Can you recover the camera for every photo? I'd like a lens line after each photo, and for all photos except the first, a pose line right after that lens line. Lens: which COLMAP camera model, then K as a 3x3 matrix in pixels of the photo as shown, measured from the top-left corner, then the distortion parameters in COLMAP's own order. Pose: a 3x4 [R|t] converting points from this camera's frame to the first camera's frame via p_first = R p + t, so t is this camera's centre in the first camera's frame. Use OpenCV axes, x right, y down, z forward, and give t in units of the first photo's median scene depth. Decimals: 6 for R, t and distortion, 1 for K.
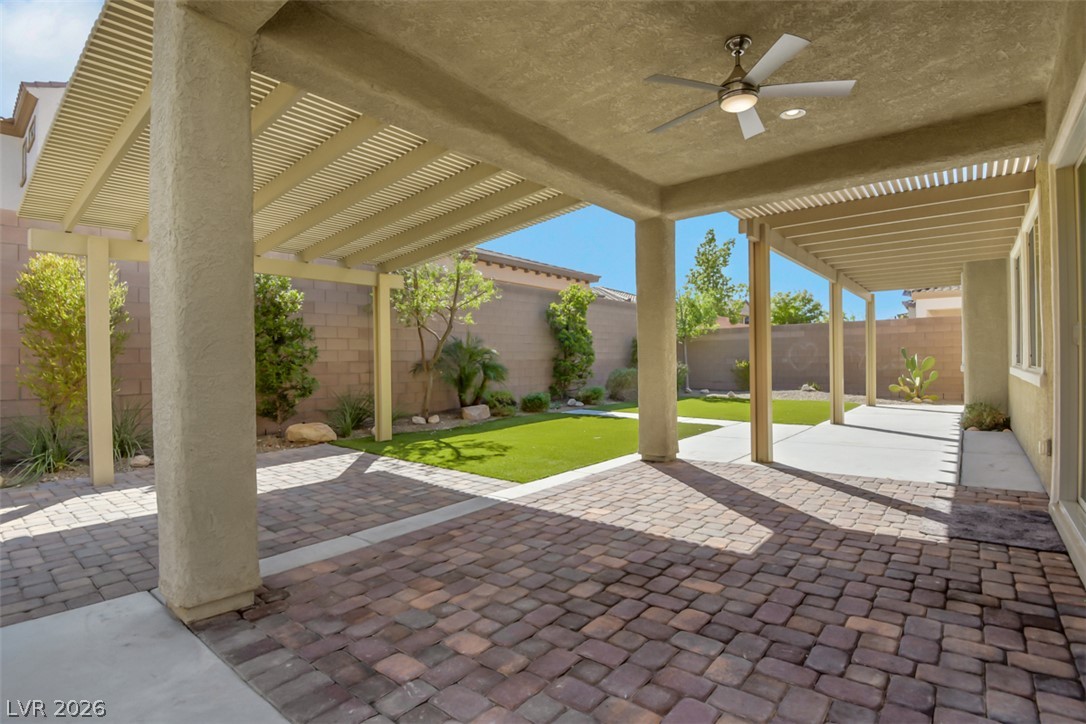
lens RADIAL K [[524.6, 0, 543.0], [0, 524.6, 362.0], [0, 0, 1]] dist [-0.000536, -0.023292]
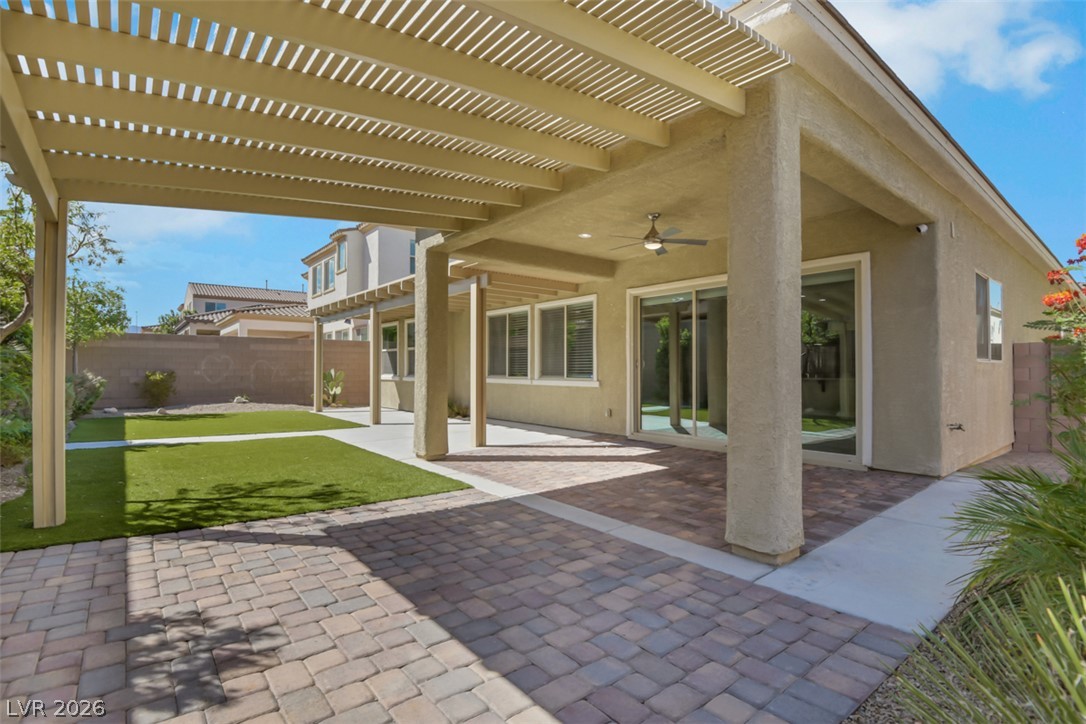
lens RADIAL K [[524.6, 0, 543.0], [0, 524.6, 362.0], [0, 0, 1]] dist [-0.000536, -0.023292]
pose [[0.184094, 0.031516, 0.982403, -1.190399], [-0.005312, 0.999503, -0.031069, 0.013329], [-0.982894, 0.000501, 0.184170, 0.756434]]
